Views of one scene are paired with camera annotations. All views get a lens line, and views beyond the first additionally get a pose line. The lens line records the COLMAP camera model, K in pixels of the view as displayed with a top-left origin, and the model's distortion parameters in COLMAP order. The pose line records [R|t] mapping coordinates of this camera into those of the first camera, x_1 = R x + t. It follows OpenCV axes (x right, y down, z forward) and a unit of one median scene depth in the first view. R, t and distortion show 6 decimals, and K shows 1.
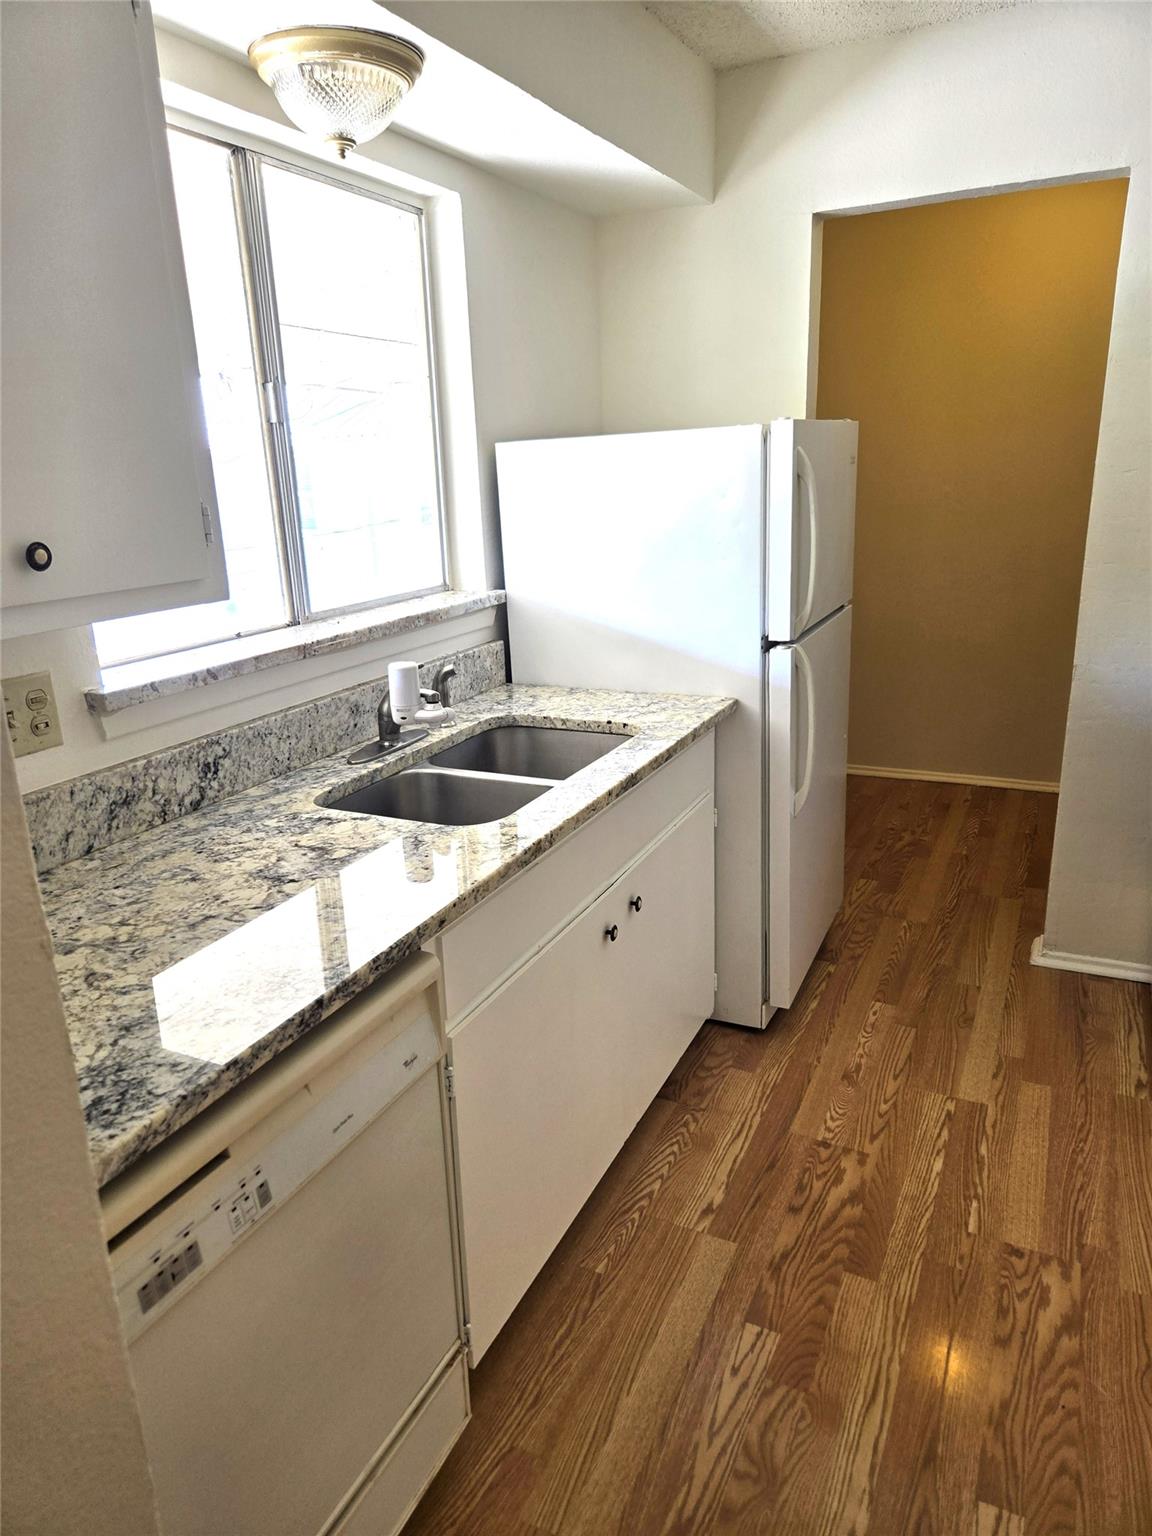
lens RADIAL K [[1019.4, 0, 560.4], [0, 1019.4, 776.8], [0, 0, 1]] dist [0.070286, -0.051528]
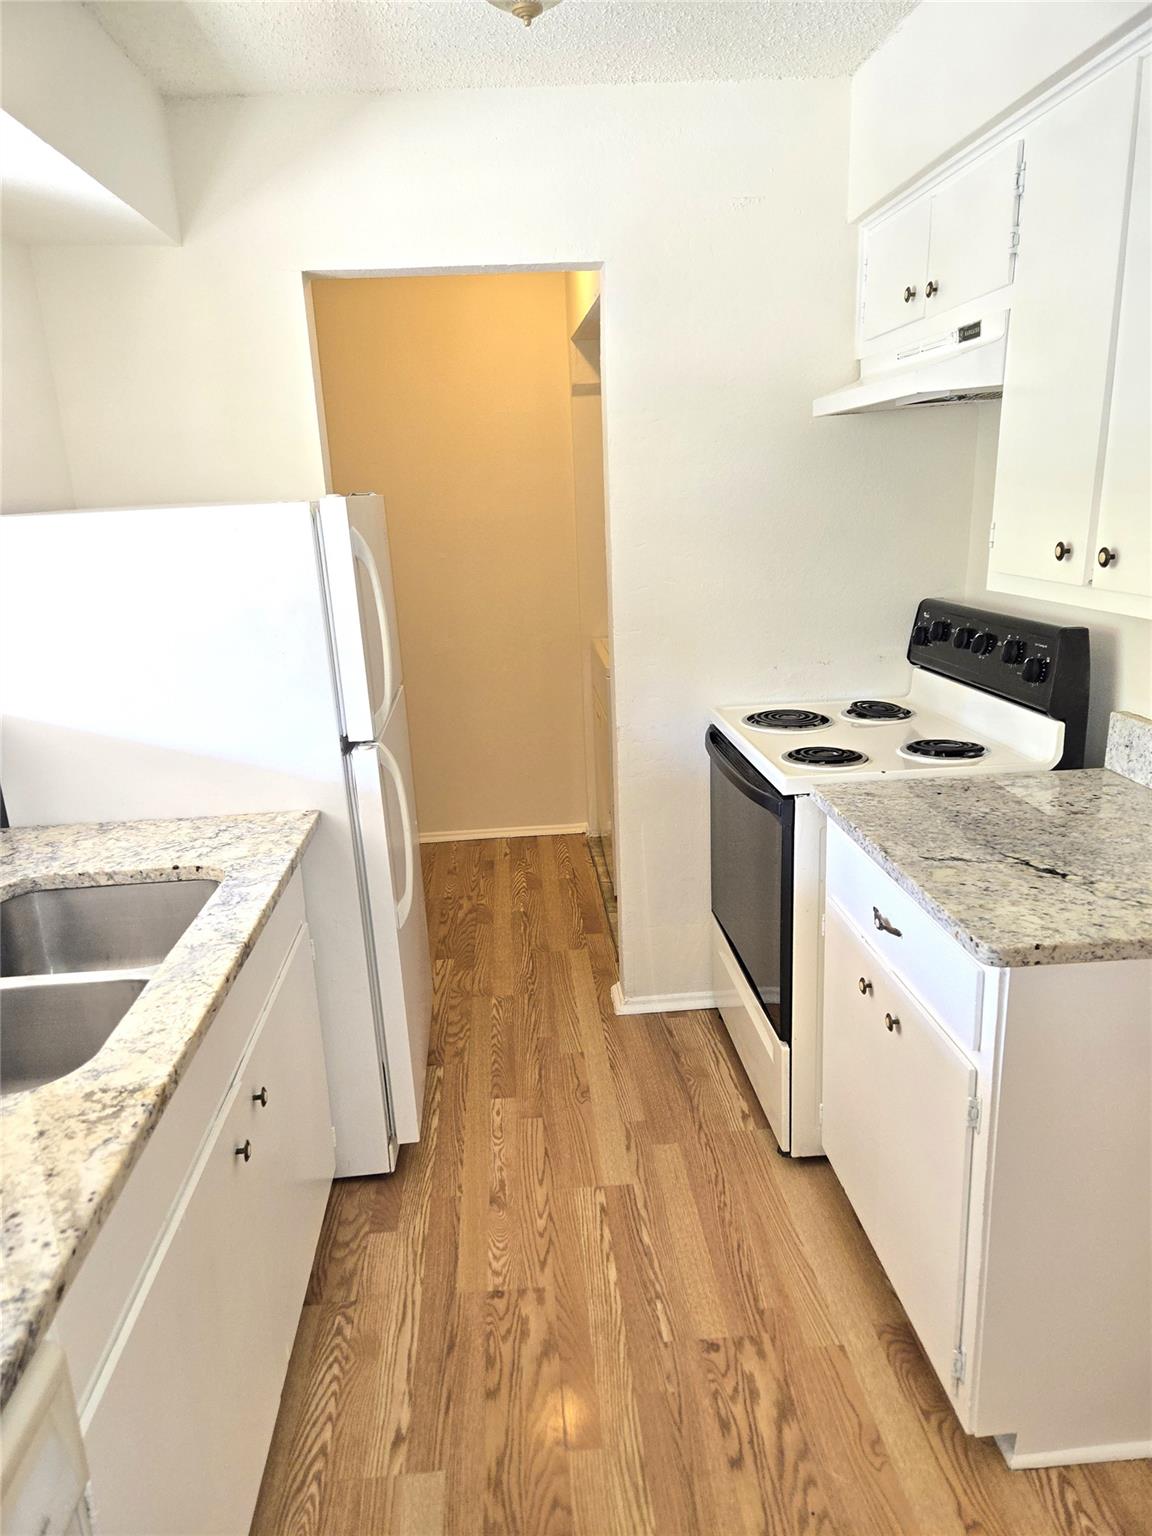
lens RADIAL K [[1019.4, 0, 560.4], [0, 1019.4, 776.8], [0, 0, 1]] dist [0.070286, -0.051528]
pose [[0.867635, -0.132631, 0.479185, -0.063956], [0.155808, 0.987749, -0.008719, -0.067043], [-0.472158, 0.082226, 0.877670, 0.145273]]
